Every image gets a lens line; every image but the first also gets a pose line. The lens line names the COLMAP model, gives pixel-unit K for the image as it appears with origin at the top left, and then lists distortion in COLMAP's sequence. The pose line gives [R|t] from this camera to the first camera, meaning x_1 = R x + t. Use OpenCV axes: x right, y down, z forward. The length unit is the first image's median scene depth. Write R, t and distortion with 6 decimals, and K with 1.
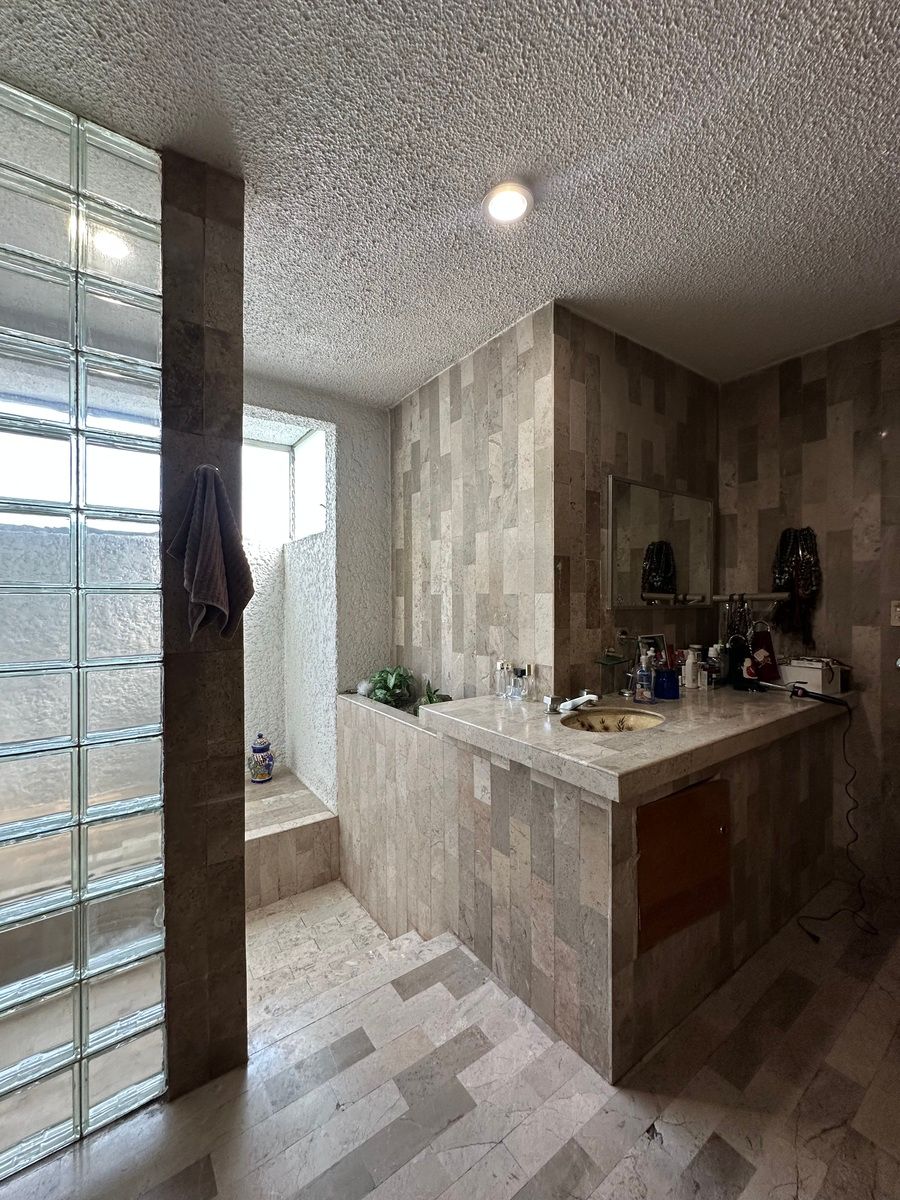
lens RADIAL K [[479.4, 0, 453.3], [0, 479.4, 597.7], [0, 0, 1]] dist [-0.003690, 0.000467]
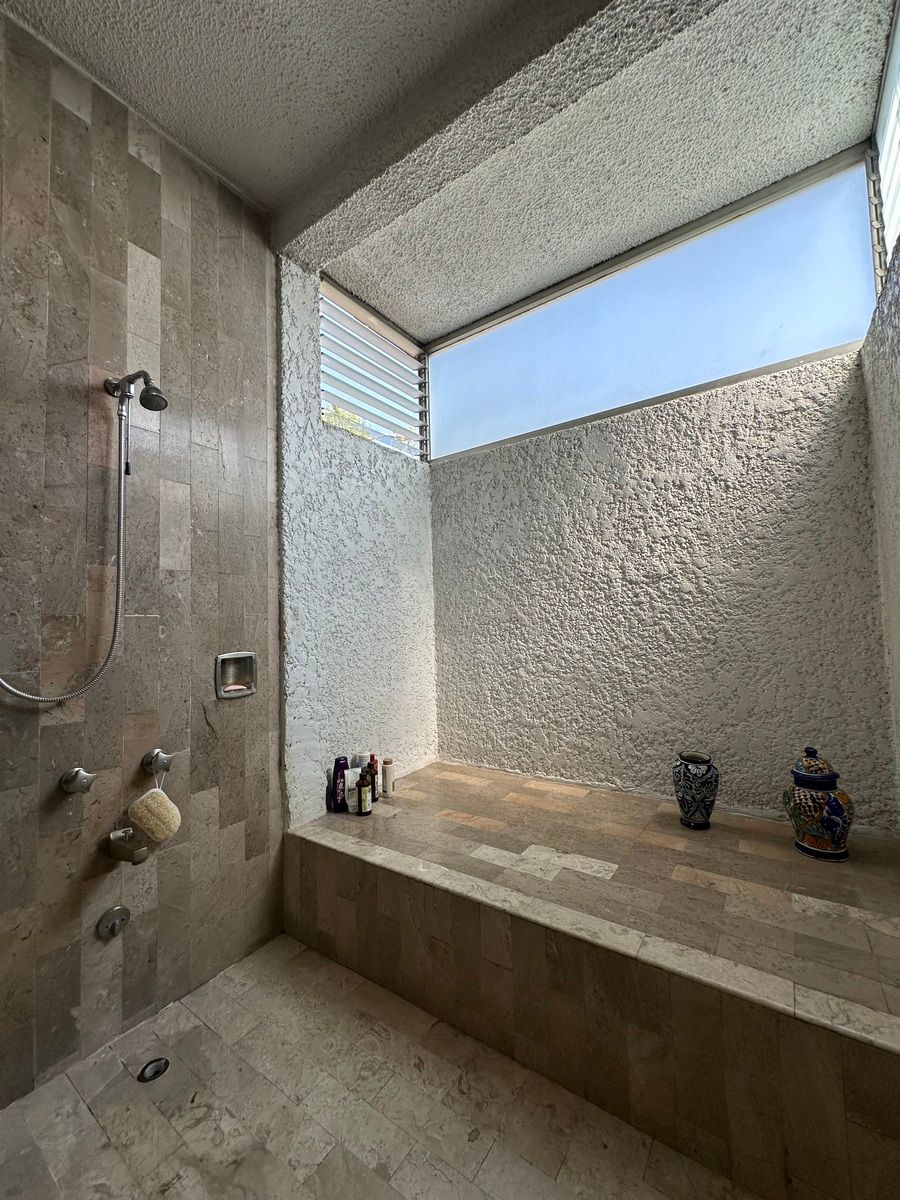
lens RADIAL K [[479.4, 0, 451.0], [0, 479.4, 597.7], [0, 0, 1]] dist [-0.003690, 0.000467]
pose [[0.337139, -0.060806, -0.939489, -0.075486], [0.023034, 0.998146, -0.056337, 0.159568], [0.941173, -0.002646, 0.337915, 0.523711]]
